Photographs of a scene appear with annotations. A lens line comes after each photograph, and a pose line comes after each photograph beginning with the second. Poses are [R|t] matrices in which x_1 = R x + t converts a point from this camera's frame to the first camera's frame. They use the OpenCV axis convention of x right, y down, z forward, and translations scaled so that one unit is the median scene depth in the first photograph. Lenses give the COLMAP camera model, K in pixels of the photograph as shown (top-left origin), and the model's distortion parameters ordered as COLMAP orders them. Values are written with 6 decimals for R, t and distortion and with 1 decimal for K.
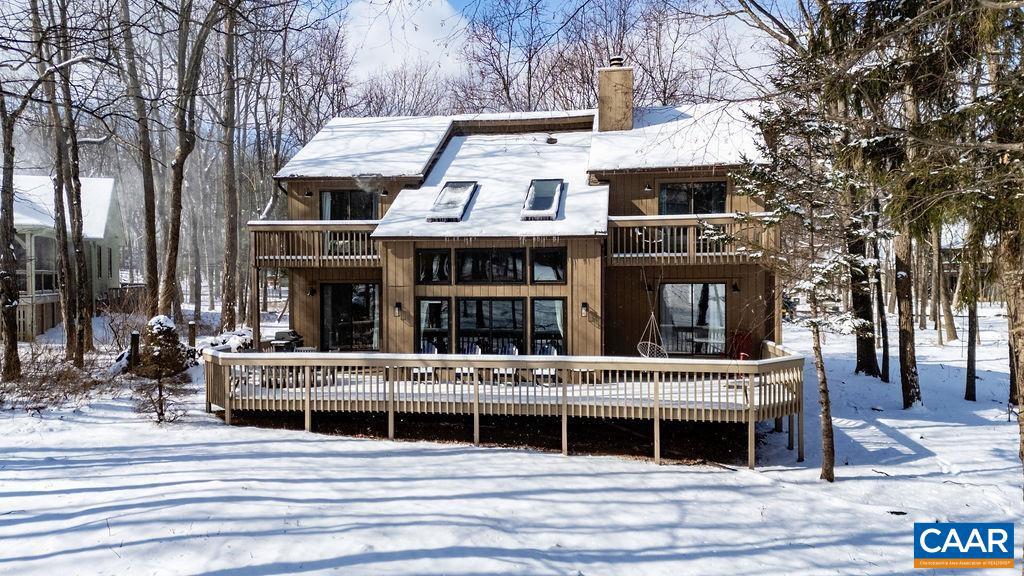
lens RADIAL K [[743.8, 0, 512.0], [0, 743.8, 288.0], [0, 0, 1]] dist [0.069356, -0.053765]
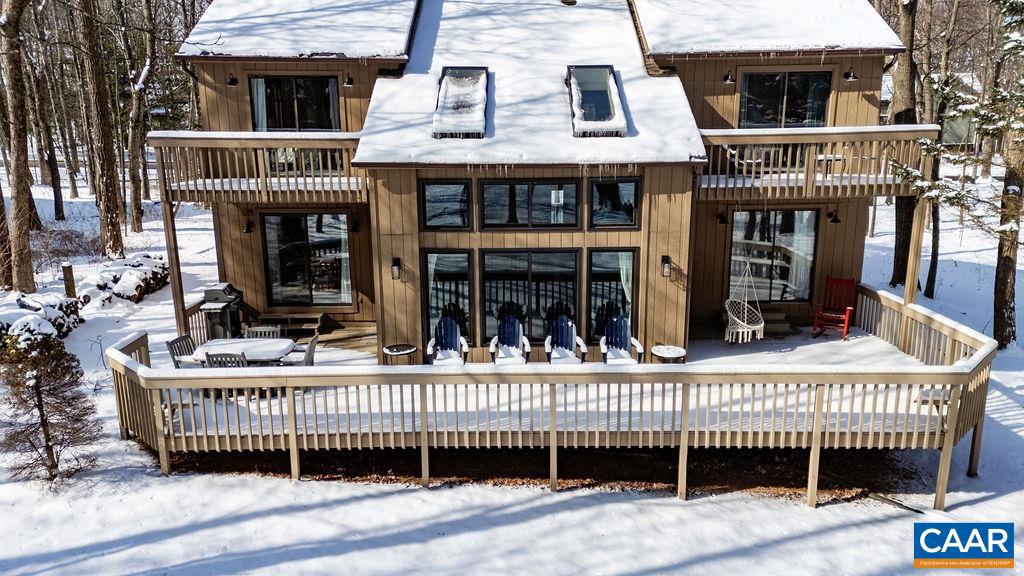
lens RADIAL K [[733.5, 0, 509.6], [0, 733.5, 291.6], [0, 0, 1]] dist [0.049412, -0.004452]
pose [[0.987471, -0.040321, 0.152562, -0.153984], [0.005667, 0.975241, 0.221073, -0.100022], [-0.157699, -0.217438, 0.963251, 0.319857]]
